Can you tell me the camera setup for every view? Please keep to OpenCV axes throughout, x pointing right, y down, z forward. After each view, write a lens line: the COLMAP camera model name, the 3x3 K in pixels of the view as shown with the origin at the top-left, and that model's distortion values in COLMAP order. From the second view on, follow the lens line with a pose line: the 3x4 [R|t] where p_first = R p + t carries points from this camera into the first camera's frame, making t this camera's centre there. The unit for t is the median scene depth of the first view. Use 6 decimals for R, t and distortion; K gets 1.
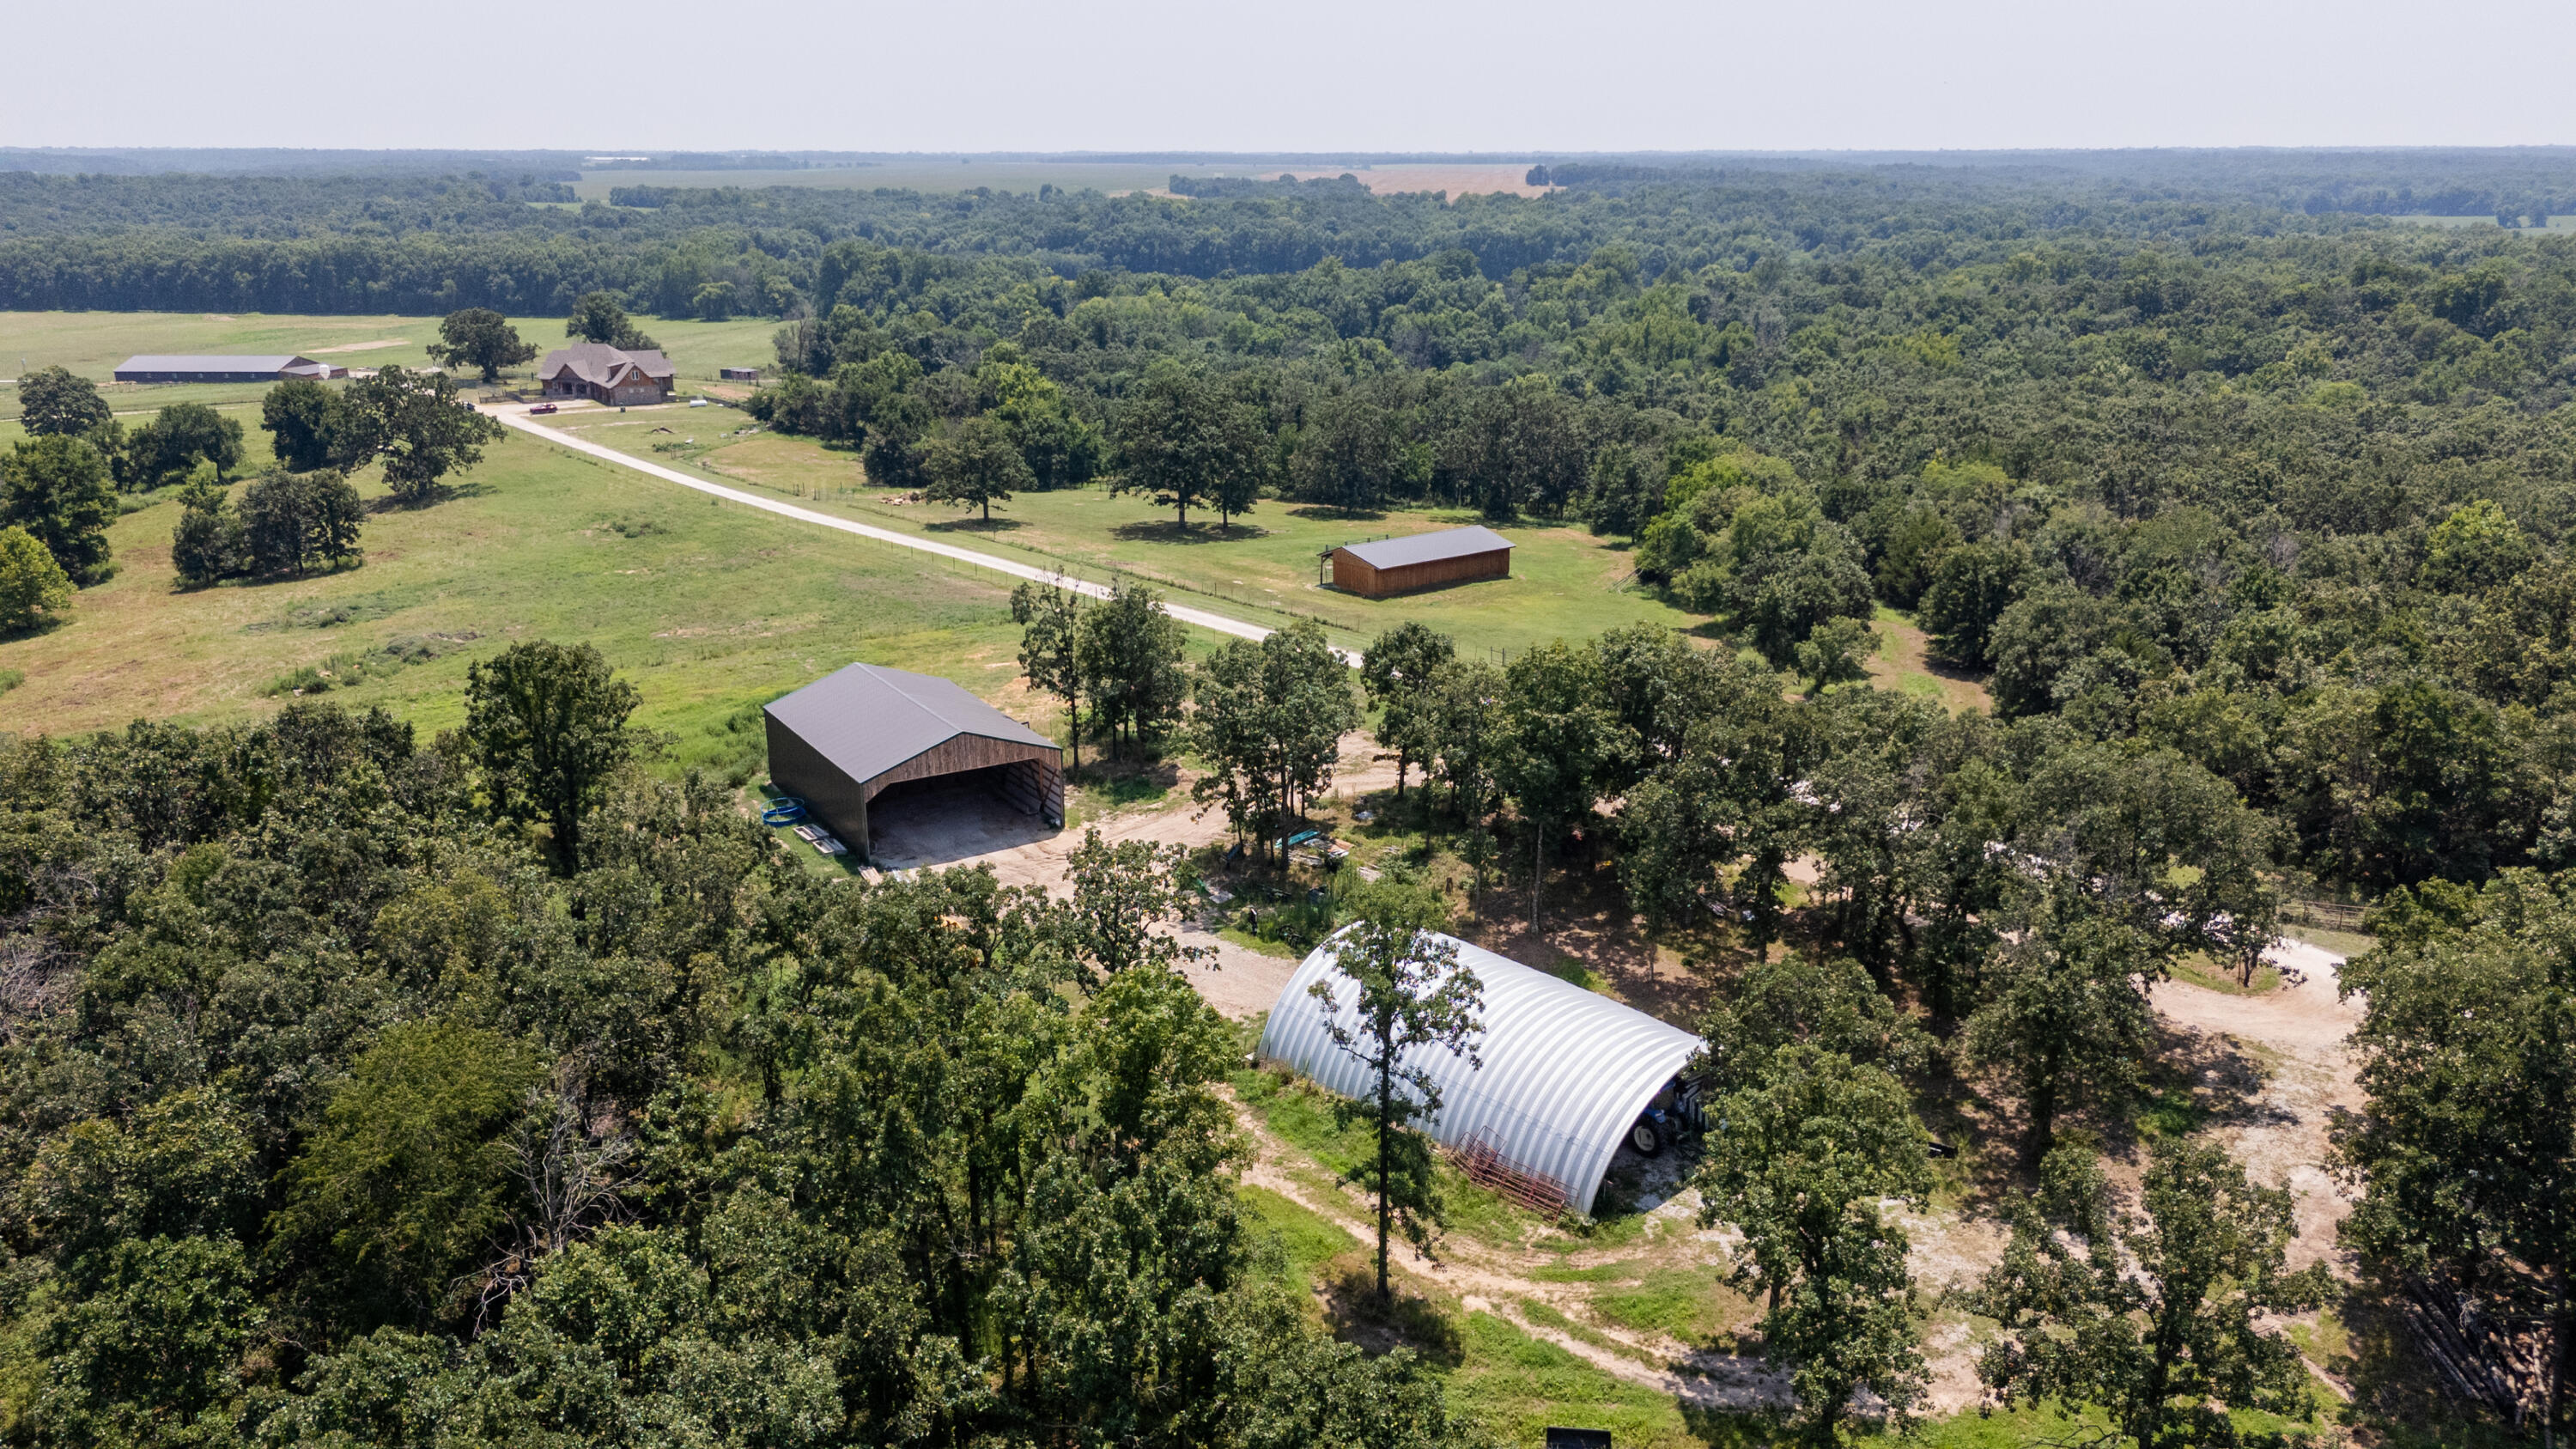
lens RADIAL K [[1898.8, 0, 1295.0], [0, 1898.8, 737.4], [0, 0, 1]] dist [0.074734, -0.074569]
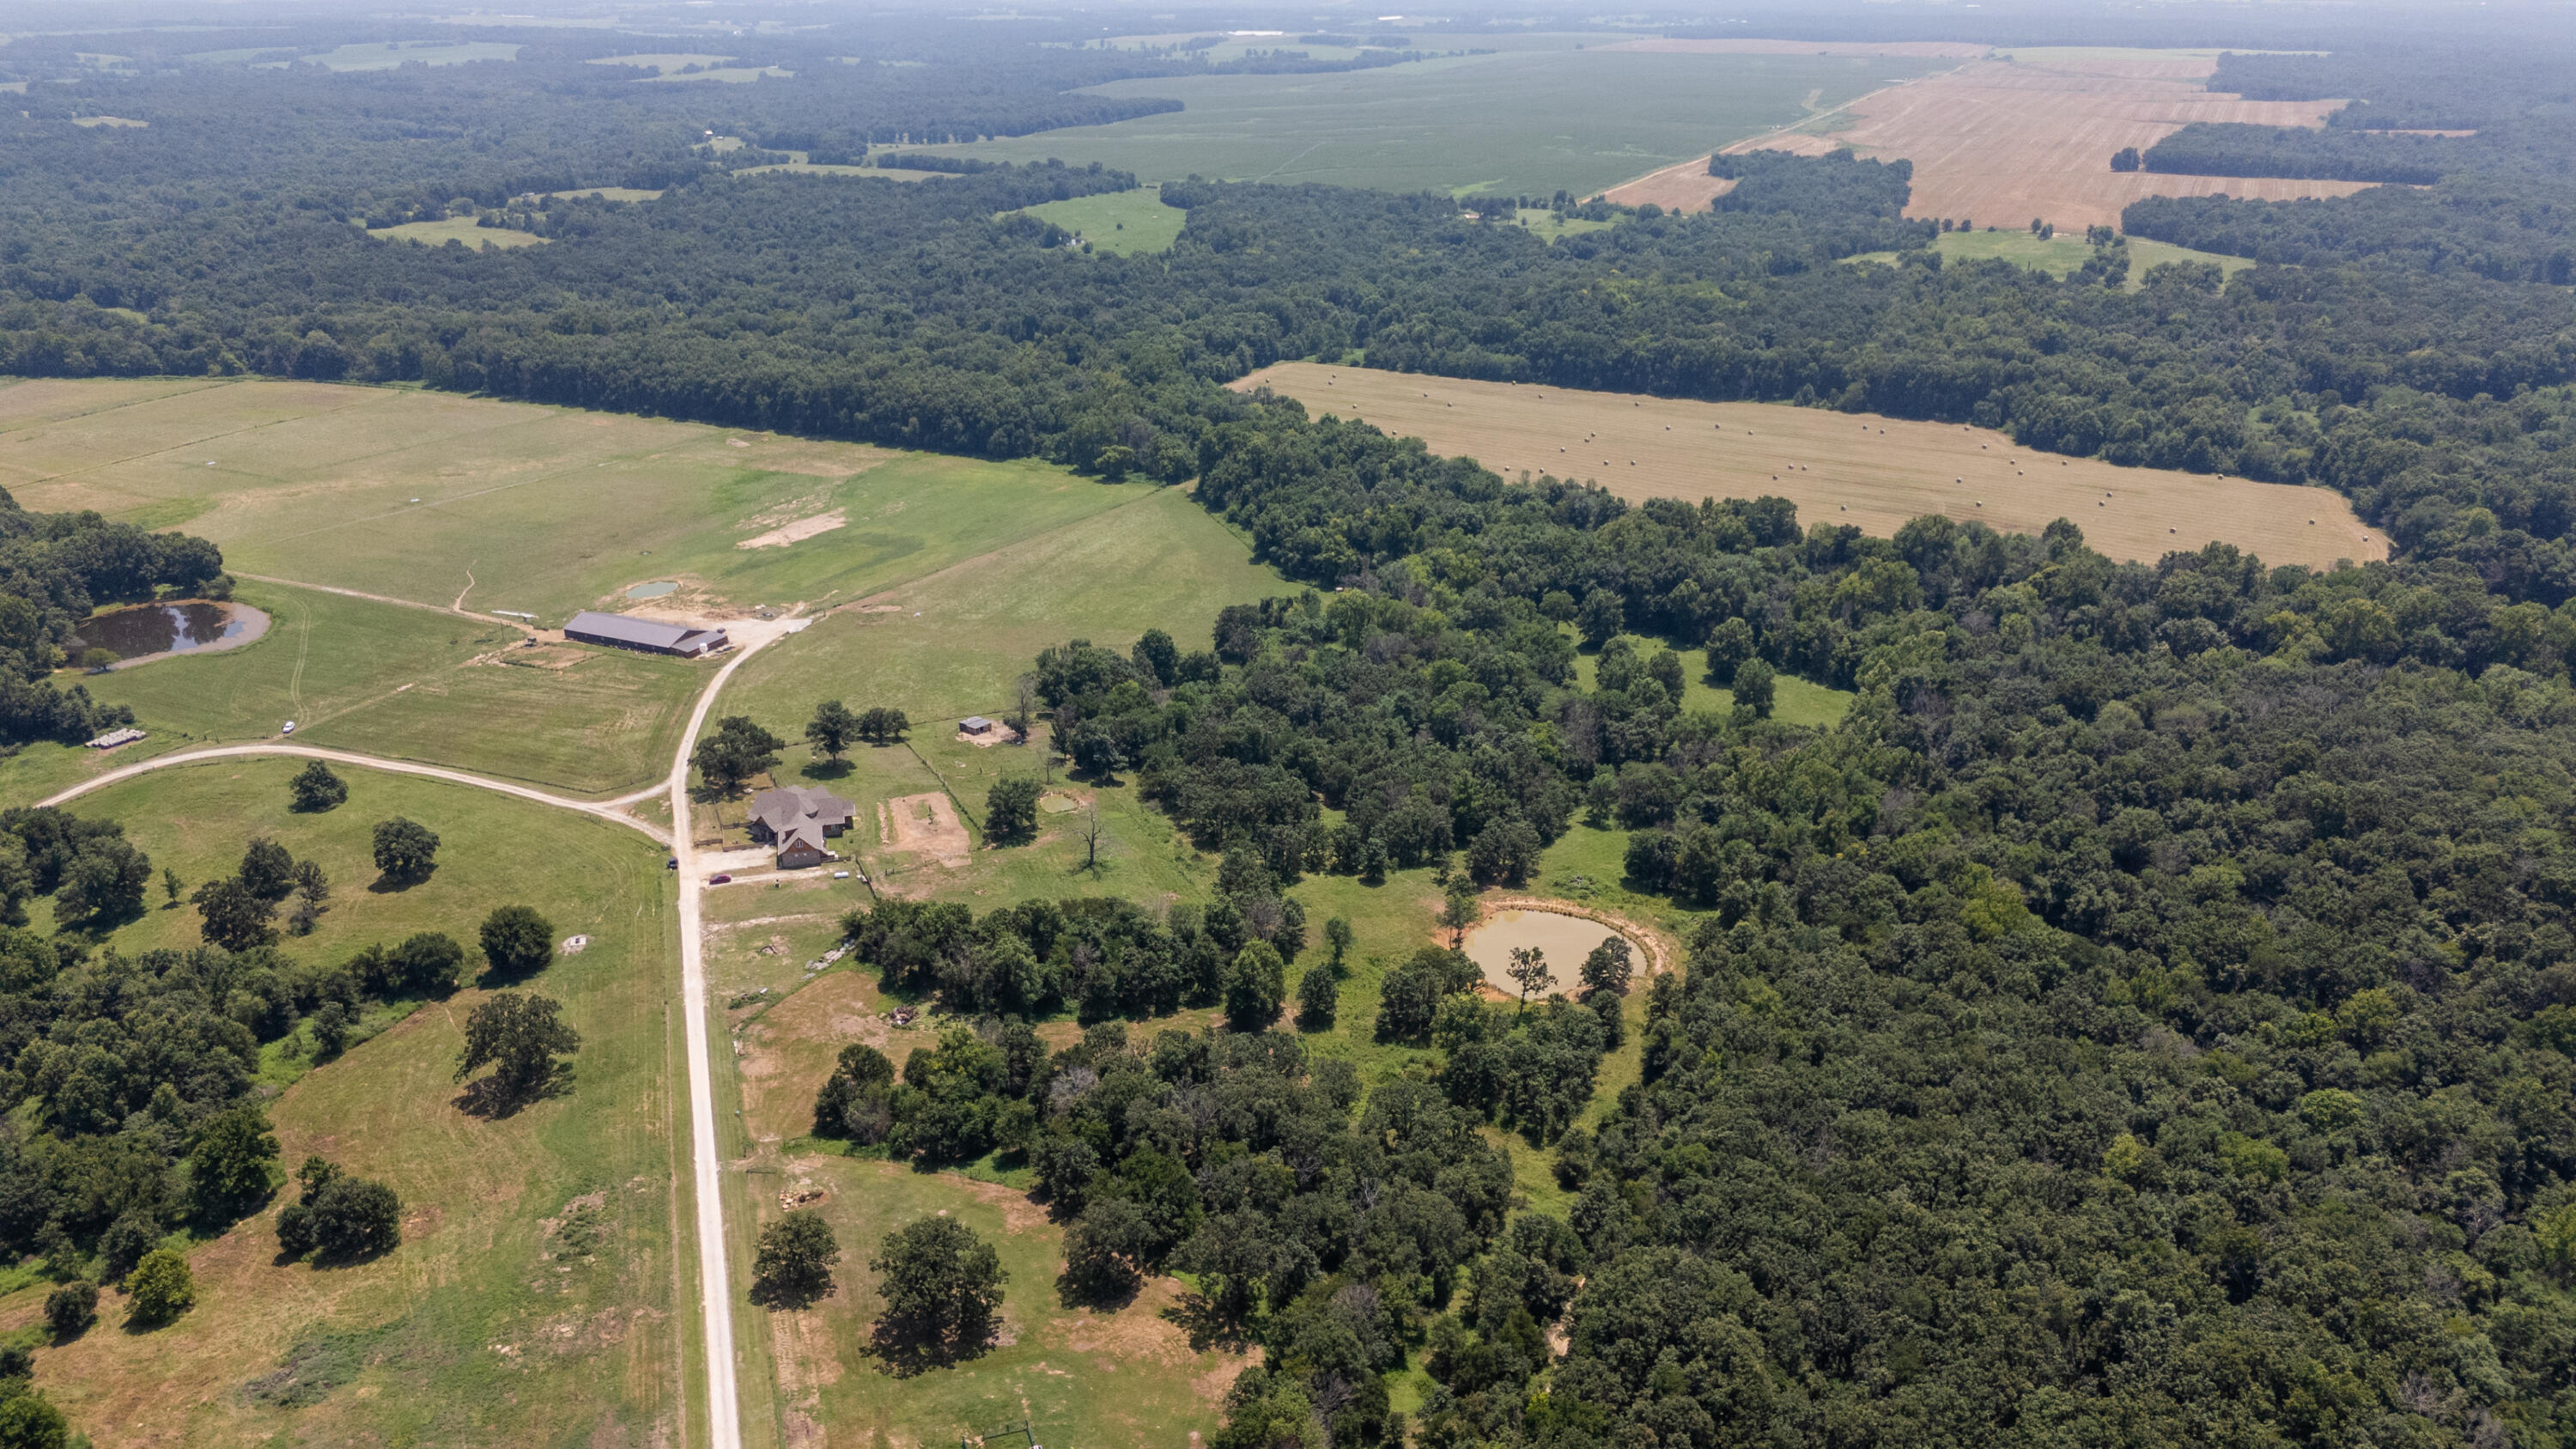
lens RADIAL K [[1898.8, 0, 1295.0], [0, 1898.8, 737.4], [0, 0, 1]] dist [0.074734, -0.074569]
pose [[0.946565, 0.120359, -0.299213, 0.277912], [-0.093619, 0.990349, 0.102202, -0.359194], [0.308626, -0.068729, 0.948697, -0.059756]]
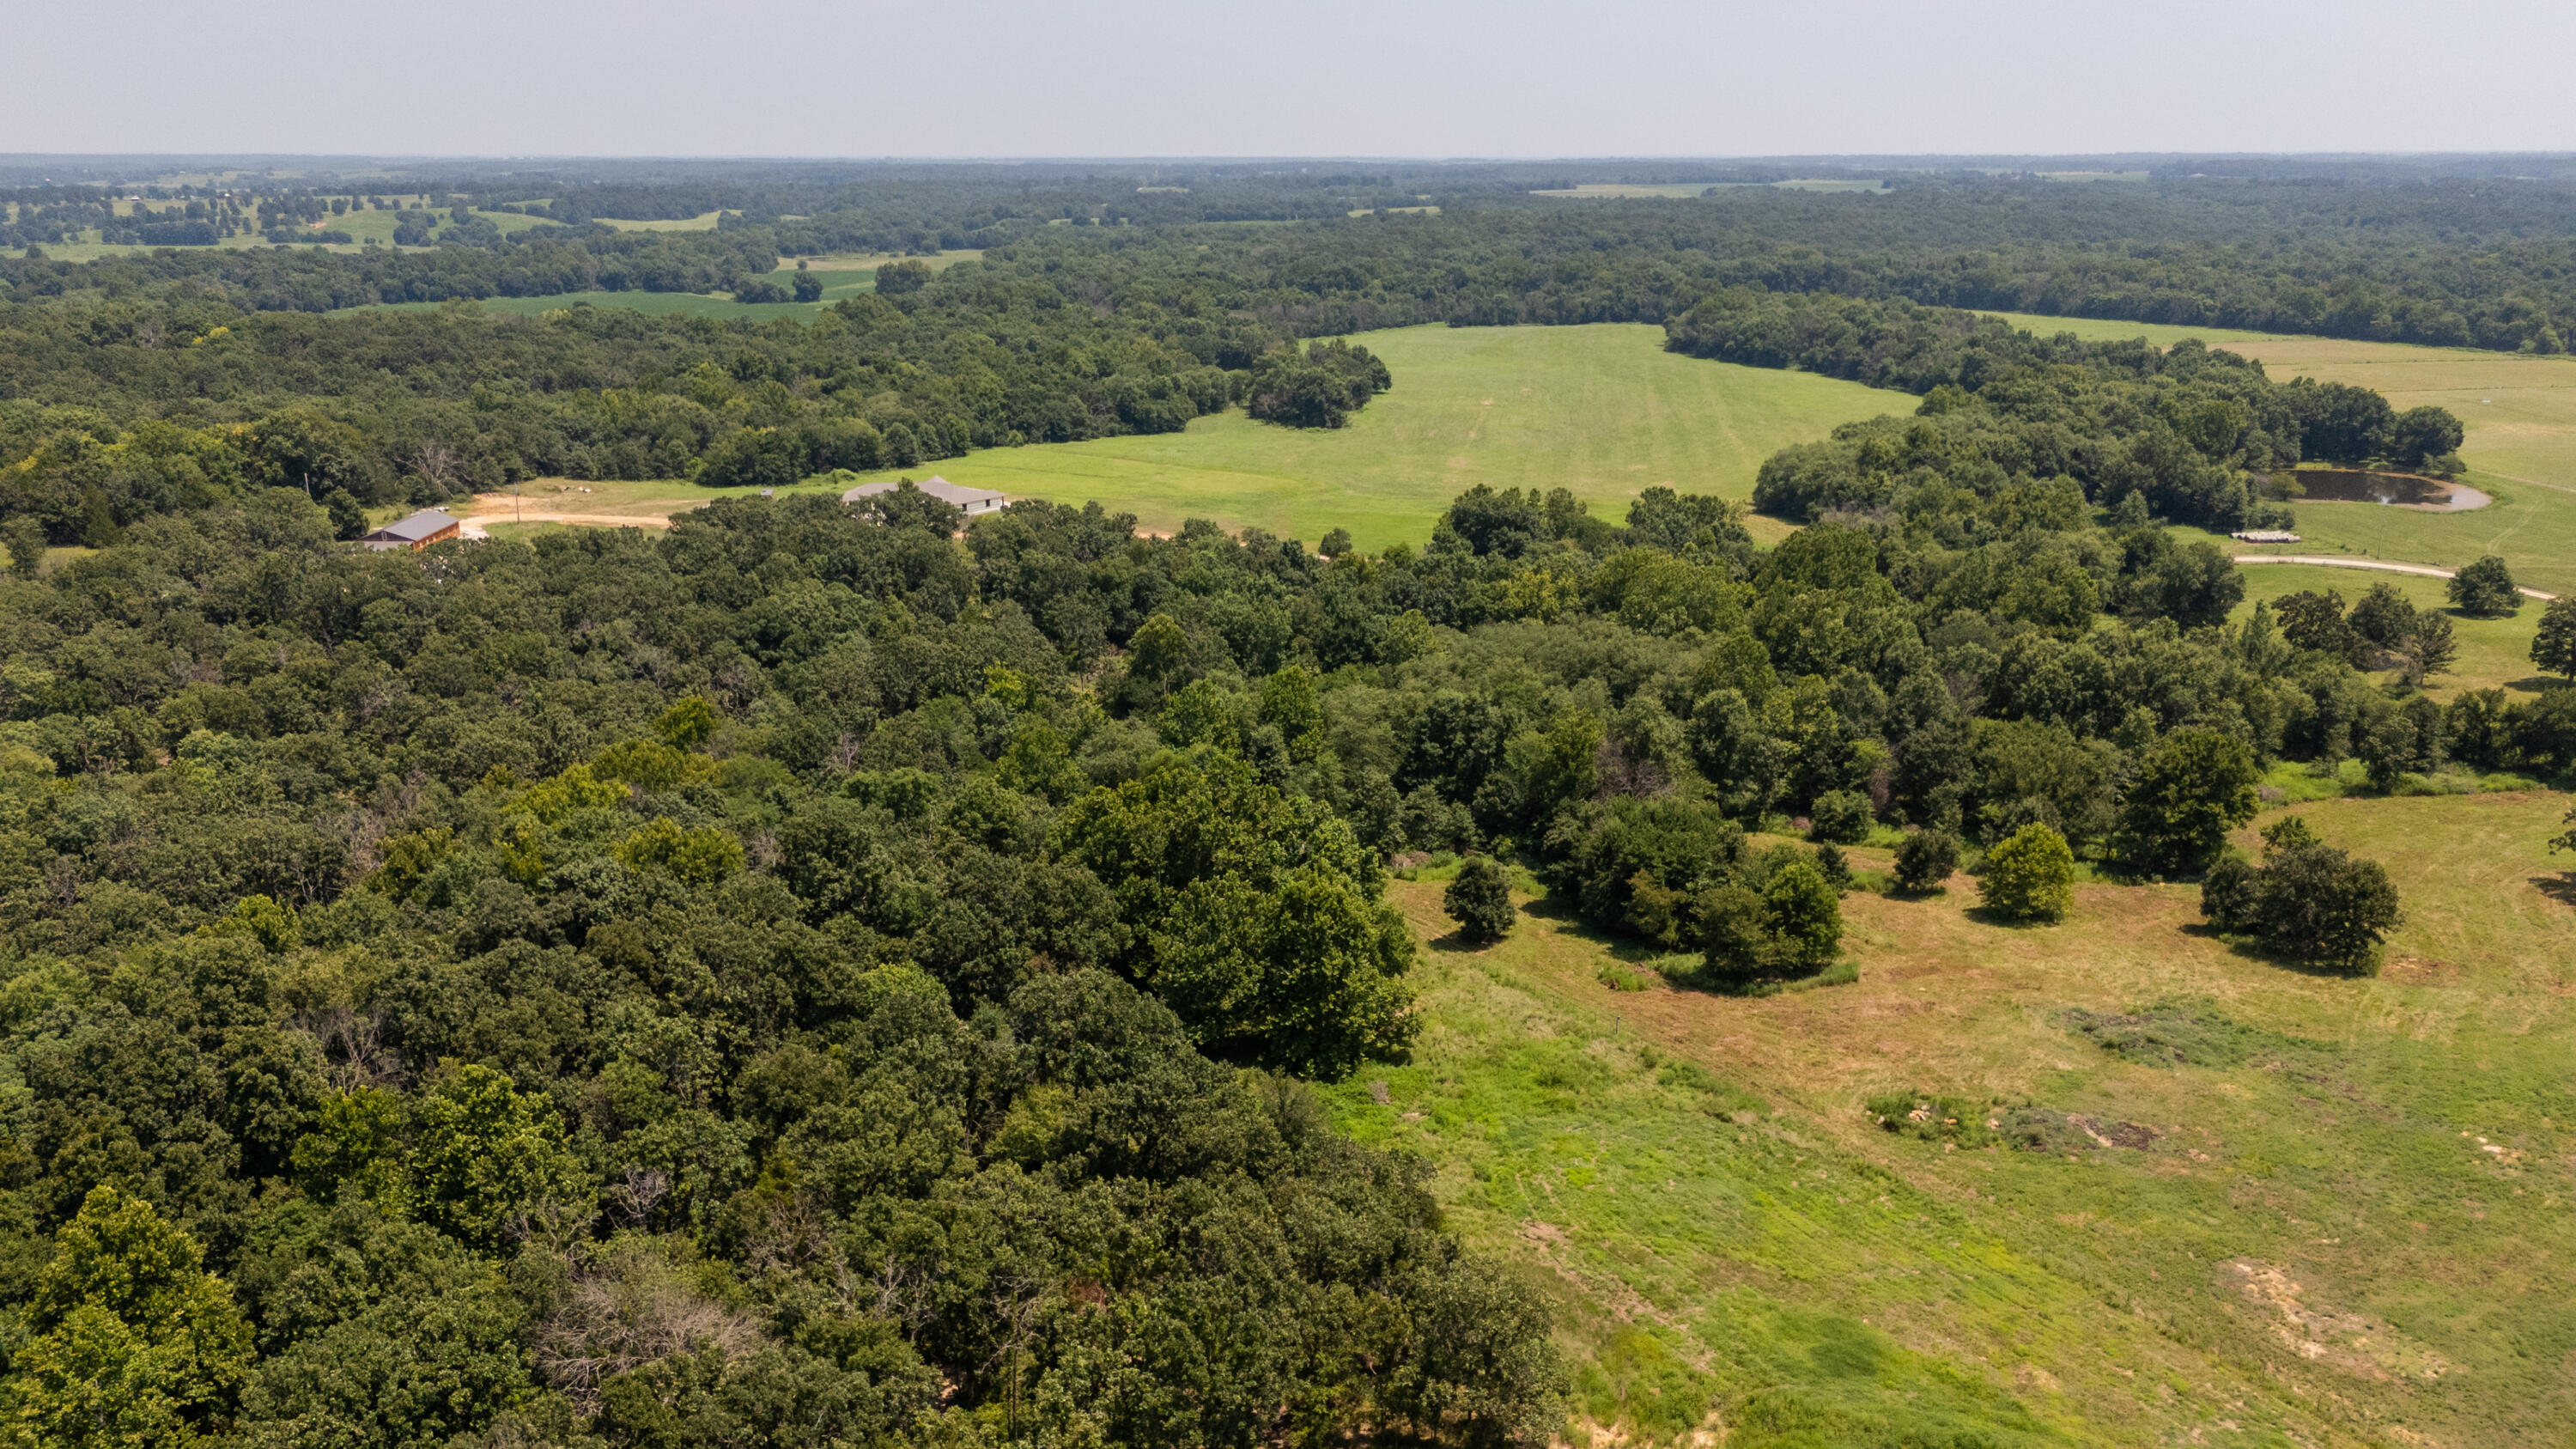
lens RADIAL K [[1898.8, 0, 1295.0], [0, 1898.8, 737.4], [0, 0, 1]] dist [0.074734, -0.074569]
pose [[0.167247, 0.292624, -0.941488, 0.113805], [-0.289486, 0.927421, 0.236827, -0.137072], [0.942458, 0.232939, 0.239819, 0.173095]]
